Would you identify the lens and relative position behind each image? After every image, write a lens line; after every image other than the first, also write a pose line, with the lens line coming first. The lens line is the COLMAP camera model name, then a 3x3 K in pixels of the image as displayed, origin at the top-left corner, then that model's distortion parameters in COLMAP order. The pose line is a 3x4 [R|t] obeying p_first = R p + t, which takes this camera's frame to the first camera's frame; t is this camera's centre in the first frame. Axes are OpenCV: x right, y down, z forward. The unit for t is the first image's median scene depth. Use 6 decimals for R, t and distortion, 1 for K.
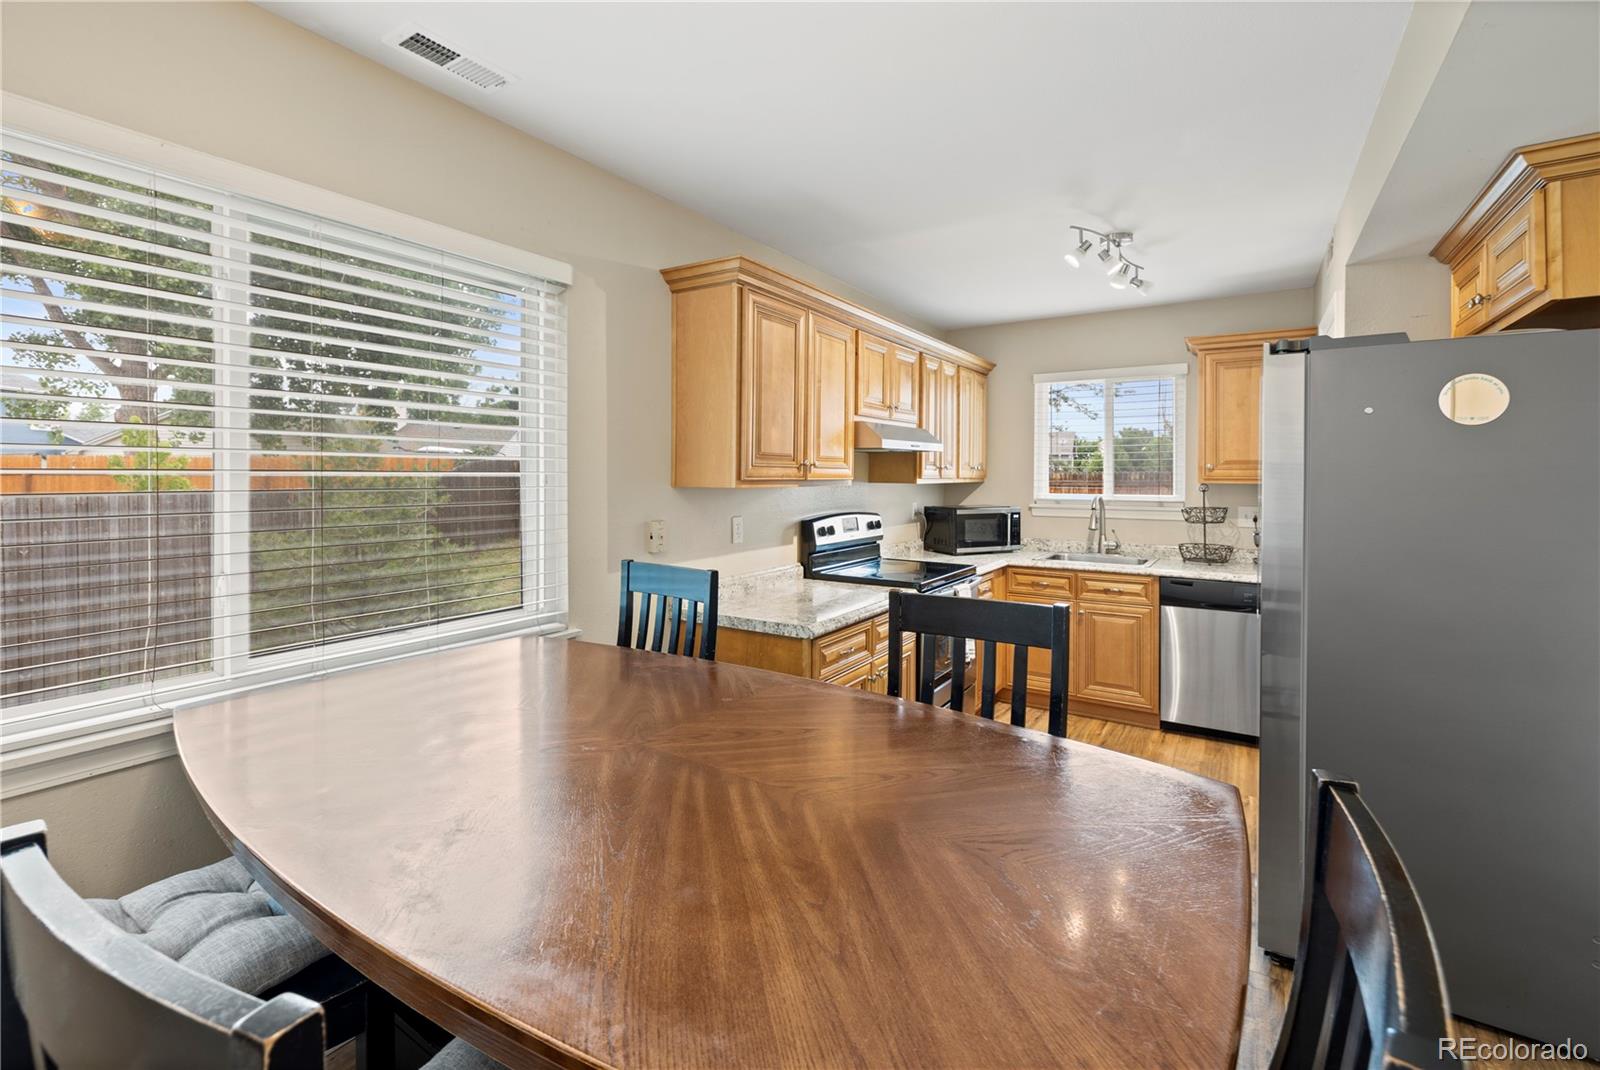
lens RADIAL K [[710.5, 0, 775.5], [0, 710.5, 477.4], [0, 0, 1]] dist [-0.000998, -0.000731]
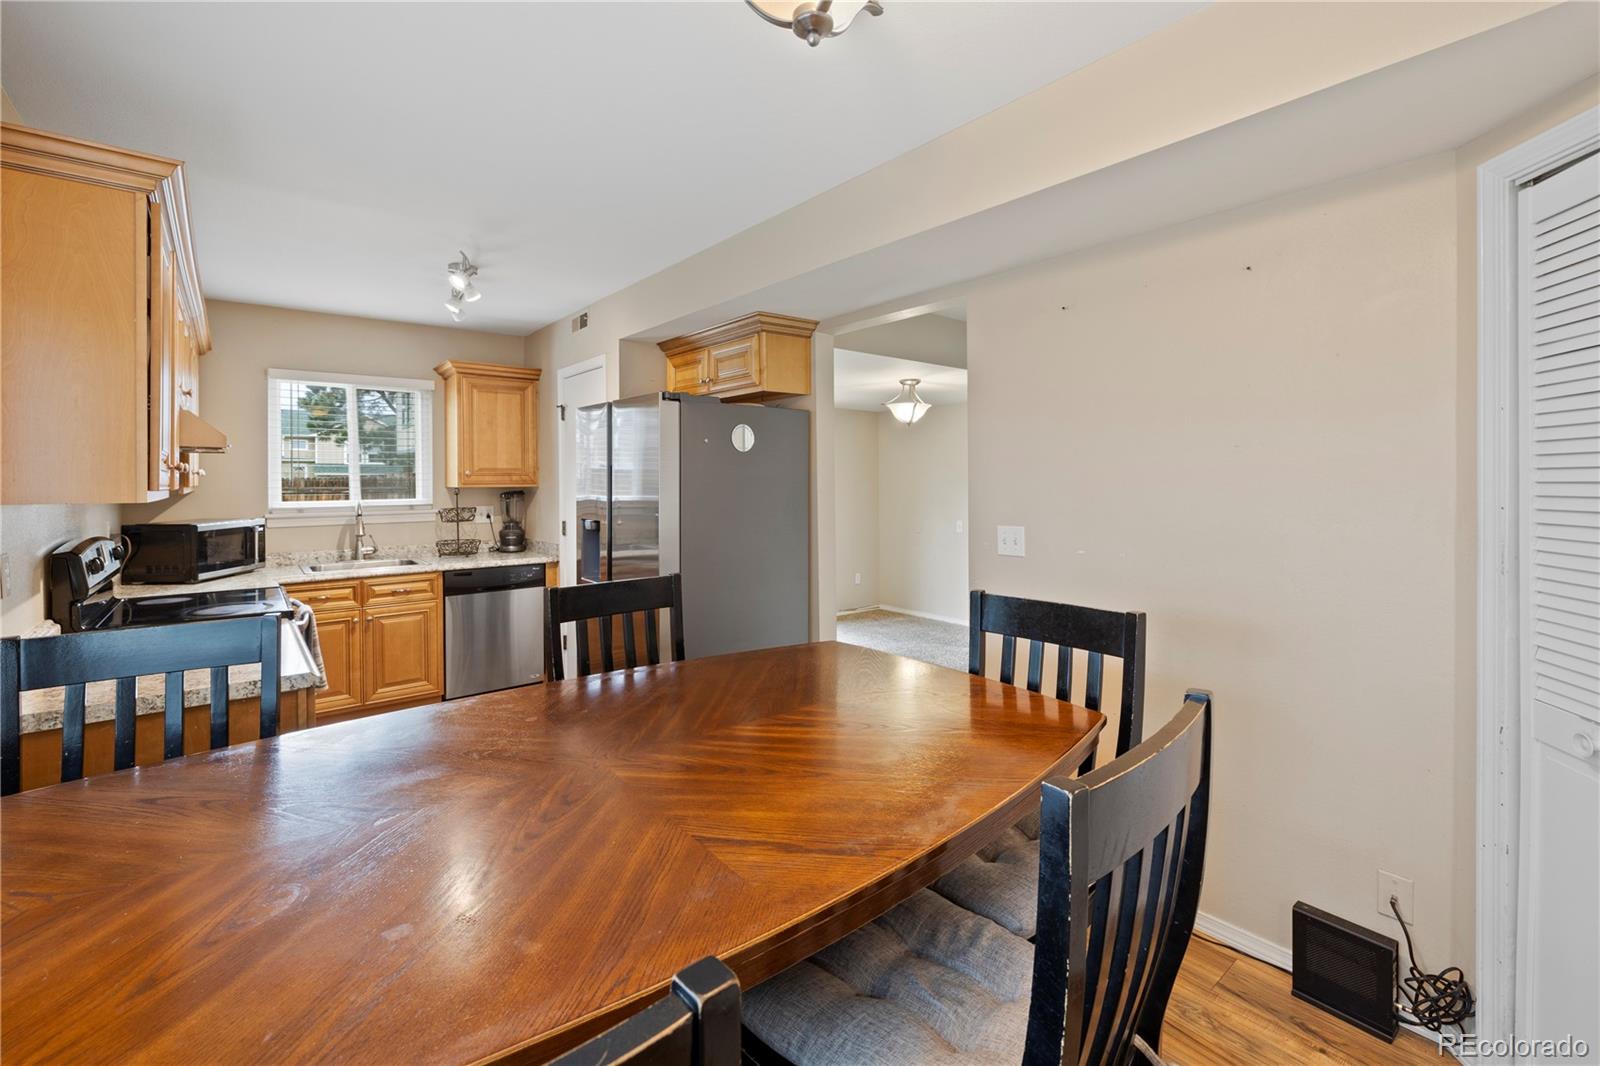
lens RADIAL K [[697.2, 0, 779.9], [0, 697.2, 483.5], [0, 0, 1]] dist [-0.001202, -0.000040]
pose [[0.300821, -0.009482, 0.953634, -0.330917], [0.010311, 0.999924, 0.006690, -0.000414], [-0.953625, 0.007820, 0.300896, 0.158112]]
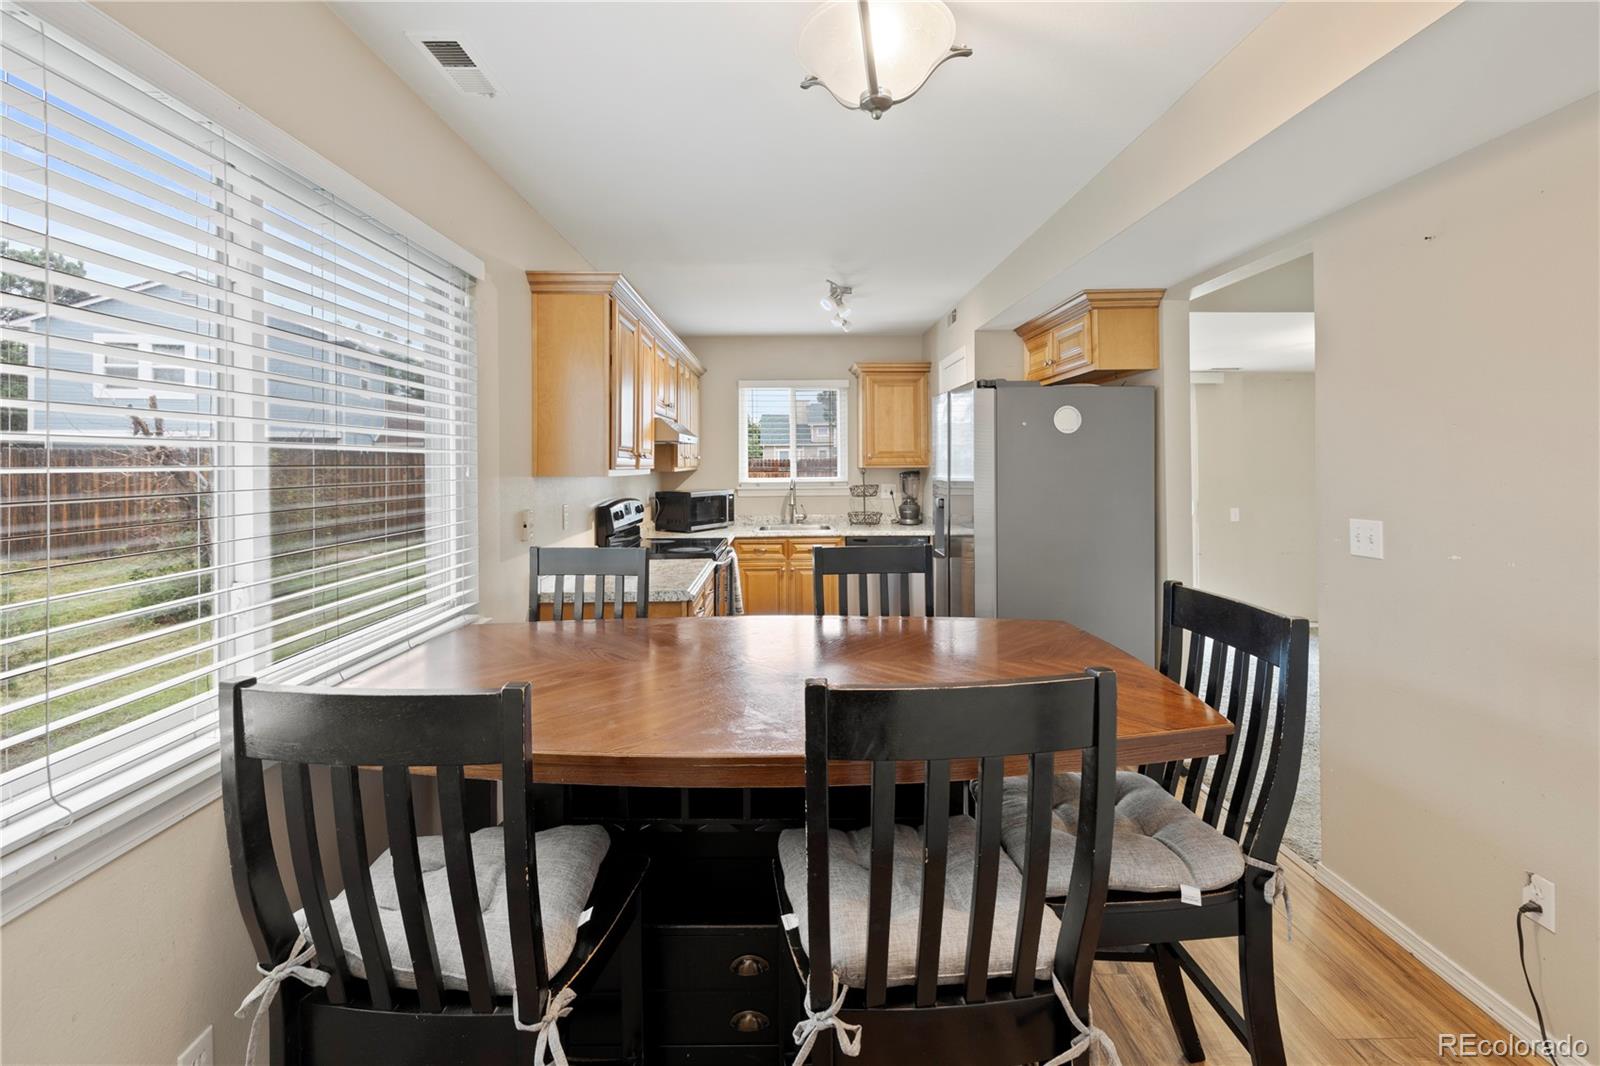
lens RADIAL K [[699.8, 0, 782.7], [0, 699.8, 460.6], [0, 0, 1]] dist [-0.022469, -0.000116]
pose [[0.830574, -0.007581, 0.556857, -0.292275], [0.012433, 0.999911, -0.004932, -0.001178], [-0.556770, 0.011020, 0.830594, -0.045127]]
